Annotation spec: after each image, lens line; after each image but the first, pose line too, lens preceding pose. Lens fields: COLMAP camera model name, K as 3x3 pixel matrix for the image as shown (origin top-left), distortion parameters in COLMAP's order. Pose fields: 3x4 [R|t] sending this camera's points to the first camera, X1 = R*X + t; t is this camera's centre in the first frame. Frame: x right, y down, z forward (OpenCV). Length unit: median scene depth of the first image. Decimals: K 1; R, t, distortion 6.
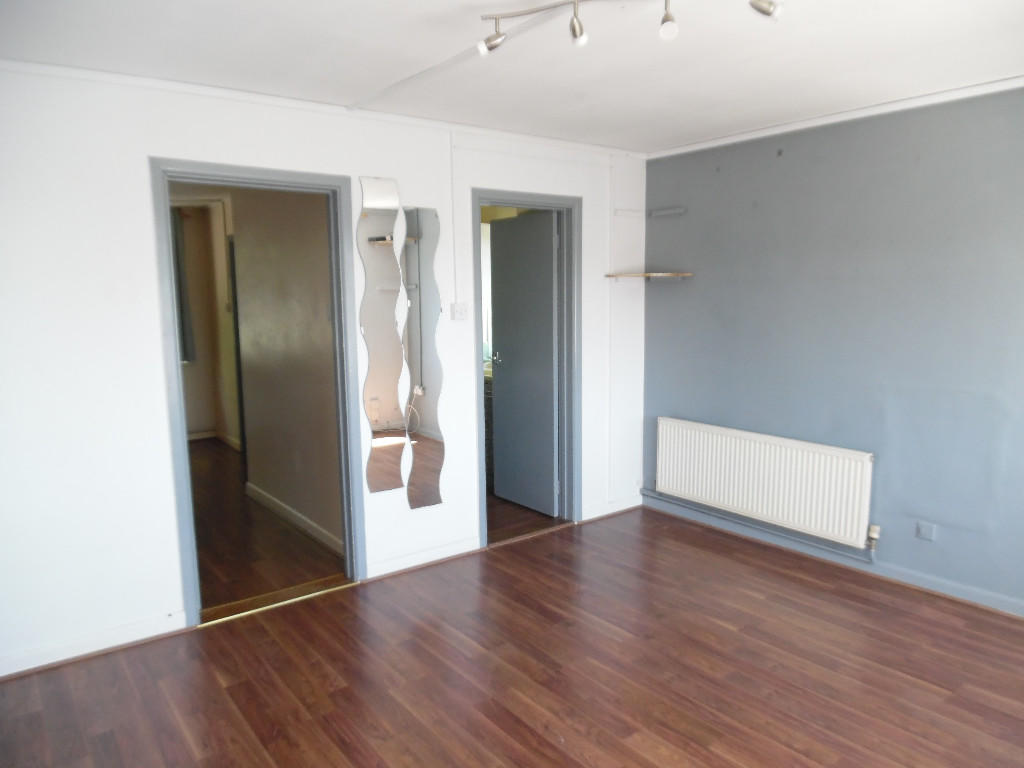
lens RADIAL K [[729.1, 0, 512.1], [0, 729.1, 401.2], [0, 0, 1]] dist [-0.000189, -0.001885]
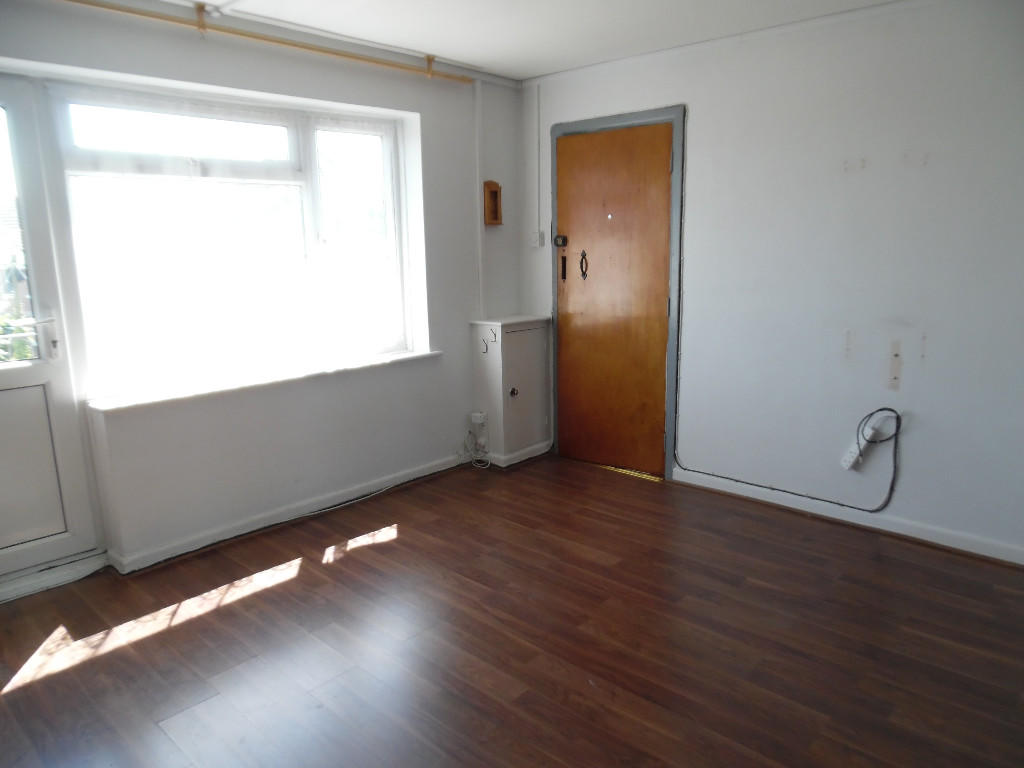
lens RADIAL K [[719.4, 0, 530.5], [0, 719.4, 383.3], [0, 0, 1]] dist [-0.001169, -0.004041]
pose [[-0.982859, 0.059963, -0.174334, 0.221725], [-0.004722, 0.937129, 0.348950, -0.181340], [0.184298, 0.343792, -0.920783, 1.316227]]
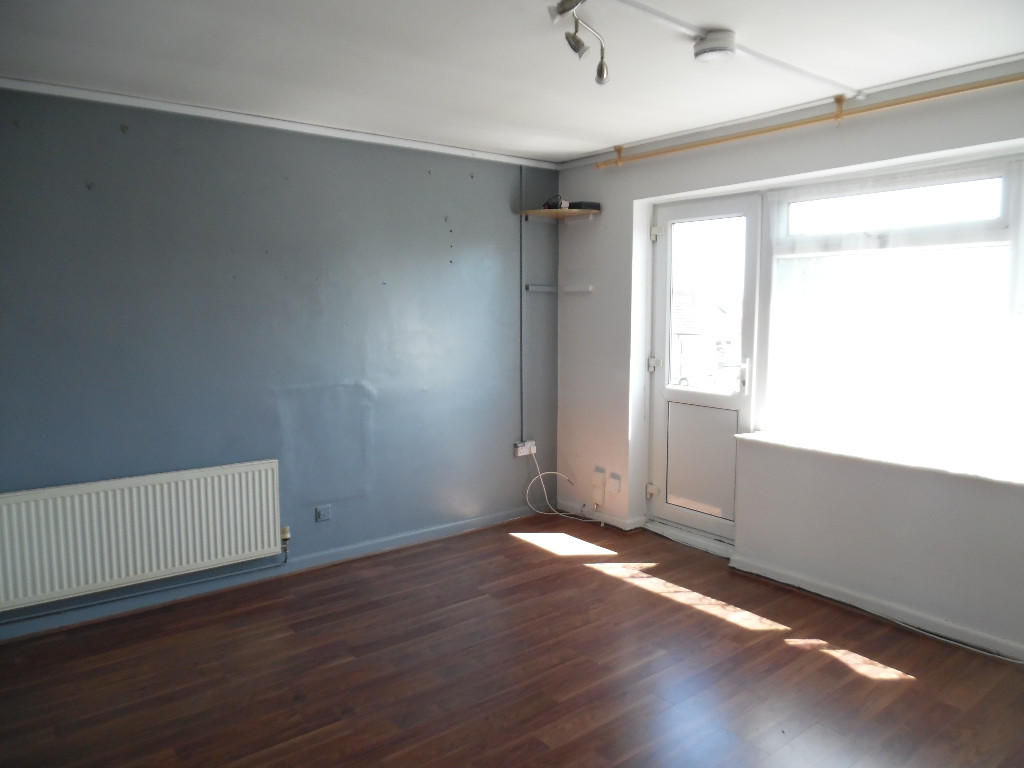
lens RADIAL K [[719.4, 0, 530.5], [0, 719.4, 383.3], [0, 0, 1]] dist [-0.001169, -0.004041]
pose [[-0.023979, -0.092436, 0.995430, -0.568787], [0.152638, 0.983703, 0.095024, -0.080935], [-0.987991, 0.154219, -0.009478, 0.726167]]
